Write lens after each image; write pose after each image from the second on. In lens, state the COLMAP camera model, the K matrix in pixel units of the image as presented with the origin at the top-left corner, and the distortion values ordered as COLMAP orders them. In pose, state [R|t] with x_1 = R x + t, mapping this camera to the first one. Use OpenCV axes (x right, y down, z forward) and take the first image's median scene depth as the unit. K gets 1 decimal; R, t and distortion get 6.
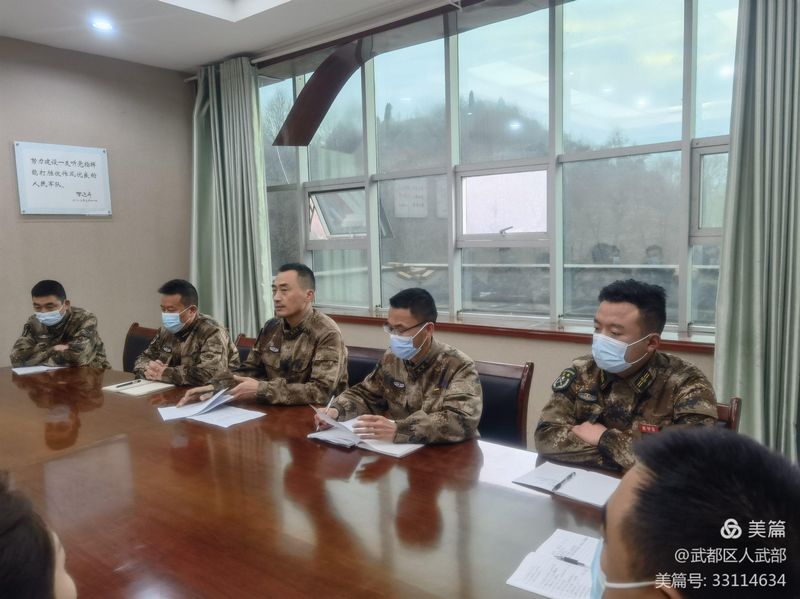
lens RADIAL K [[627.0, 0, 400.0], [0, 627.0, 299.5], [0, 0, 1]] dist [-0.034590, -0.002187]
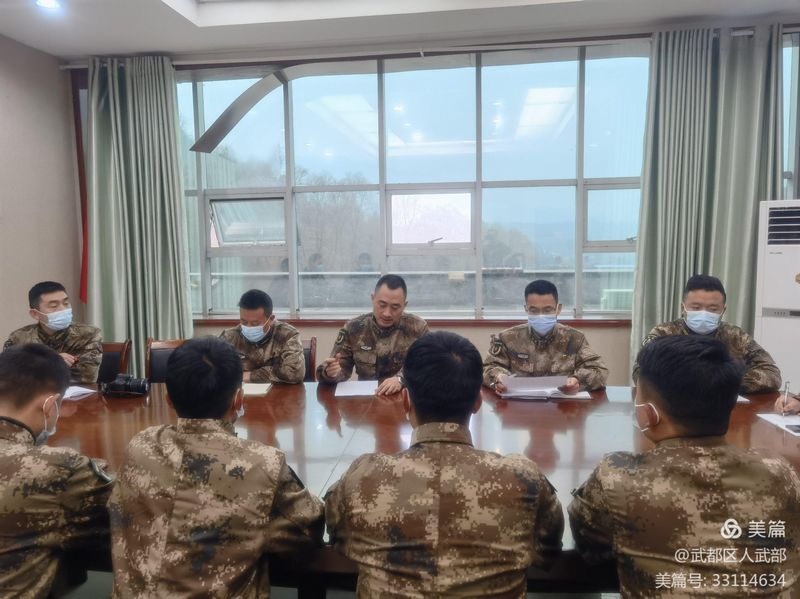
lens RADIAL K [[627.0, 0, 400.0], [0, 627.0, 299.5], [0, 0, 1]] dist [-0.034590, -0.002187]
pose [[0.850400, -0.035023, 0.524970, -0.529942], [0.043279, 0.999057, -0.003456, 0.004935], [-0.524354, 0.025659, 0.851114, 0.002239]]
